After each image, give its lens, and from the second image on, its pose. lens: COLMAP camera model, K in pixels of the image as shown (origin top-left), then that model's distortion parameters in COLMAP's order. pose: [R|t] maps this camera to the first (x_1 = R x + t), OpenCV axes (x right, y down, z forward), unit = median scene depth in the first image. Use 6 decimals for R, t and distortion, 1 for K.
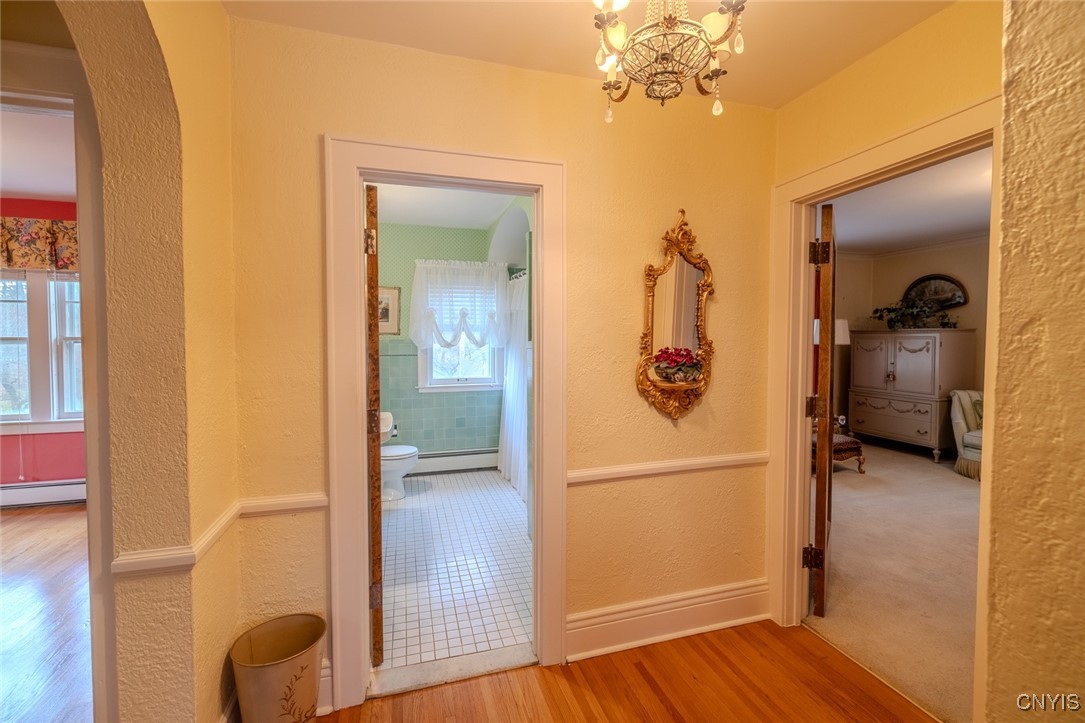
lens RADIAL K [[467.4, 0, 541.4], [0, 467.4, 355.6], [0, 0, 1]] dist [0.003404, 0.000179]
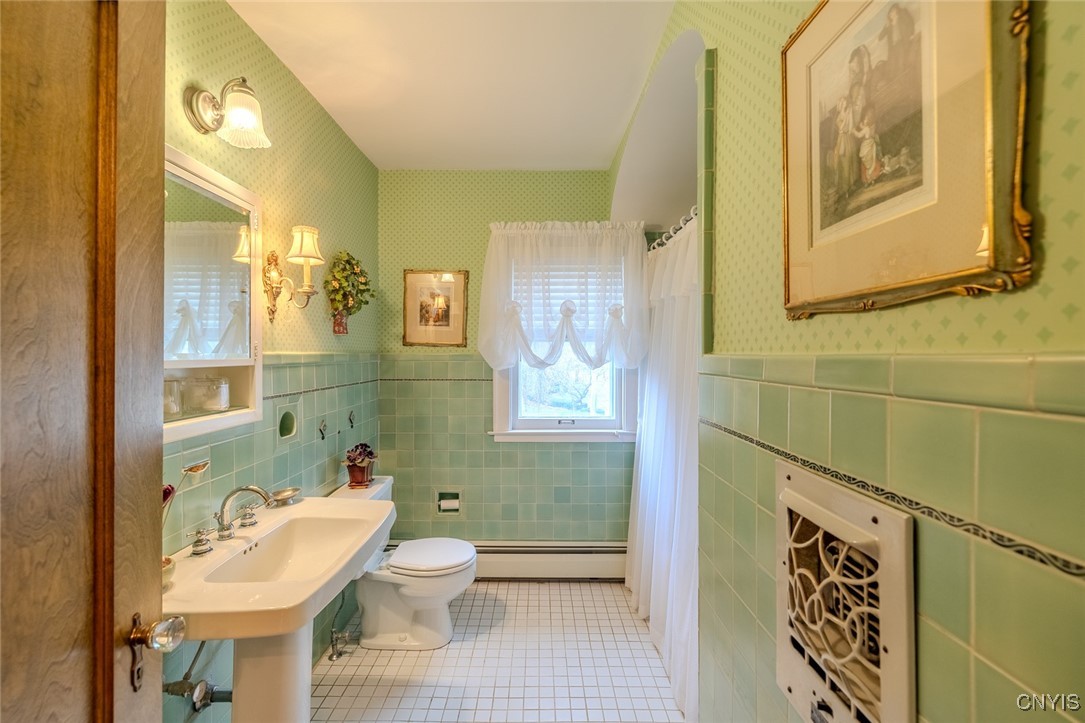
lens RADIAL K [[467.4, 0, 536.2], [0, 467.4, 356.1], [0, 0, 1]] dist [0.003404, 0.000179]
pose [[0.955811, 0.001154, -0.293978, -0.030688], [-0.013148, 0.999159, -0.038828, -0.009059], [0.293686, 0.040977, 0.955023, 0.426928]]
